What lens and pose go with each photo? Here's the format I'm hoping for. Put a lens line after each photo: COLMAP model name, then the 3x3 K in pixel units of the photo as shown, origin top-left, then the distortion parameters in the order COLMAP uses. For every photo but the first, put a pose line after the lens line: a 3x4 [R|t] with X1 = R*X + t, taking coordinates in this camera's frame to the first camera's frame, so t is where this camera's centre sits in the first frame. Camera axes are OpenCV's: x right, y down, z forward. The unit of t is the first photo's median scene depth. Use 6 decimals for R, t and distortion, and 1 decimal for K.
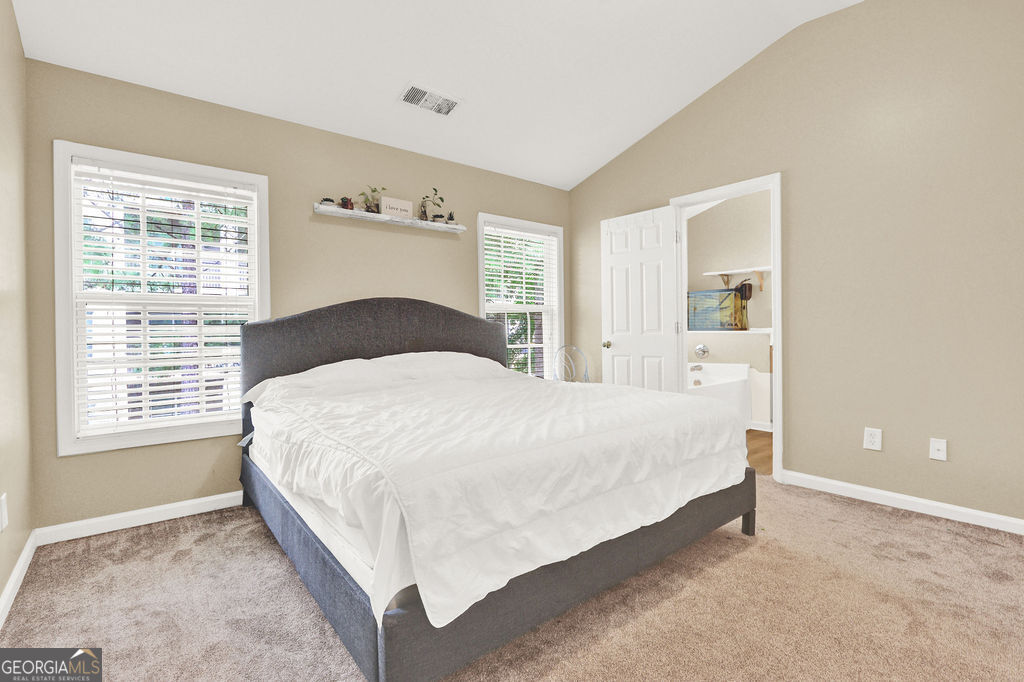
lens RADIAL K [[474.3, 0, 505.0], [0, 474.3, 334.8], [0, 0, 1]] dist [-0.015200, 0.001703]
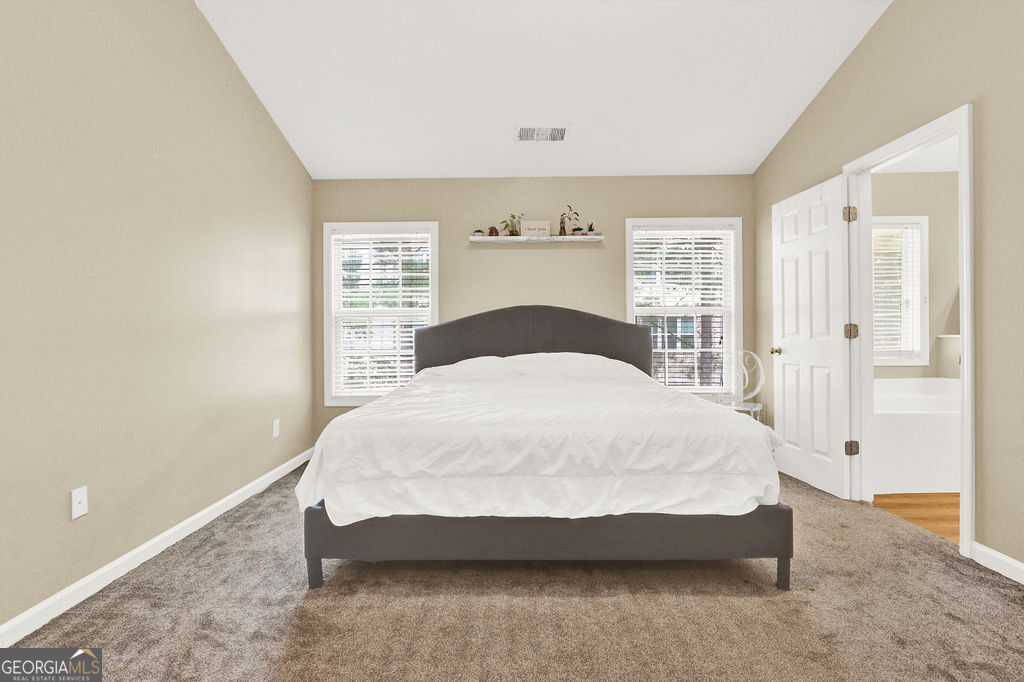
lens RADIAL K [[474.3, 0, 505.0], [0, 474.3, 334.8], [0, 0, 1]] dist [-0.015200, 0.001703]
pose [[0.775100, 0.005277, -0.631817, 0.490687], [-0.007607, 0.999971, -0.000980, -0.004694], [0.631793, 0.005566, 0.775117, 0.053805]]
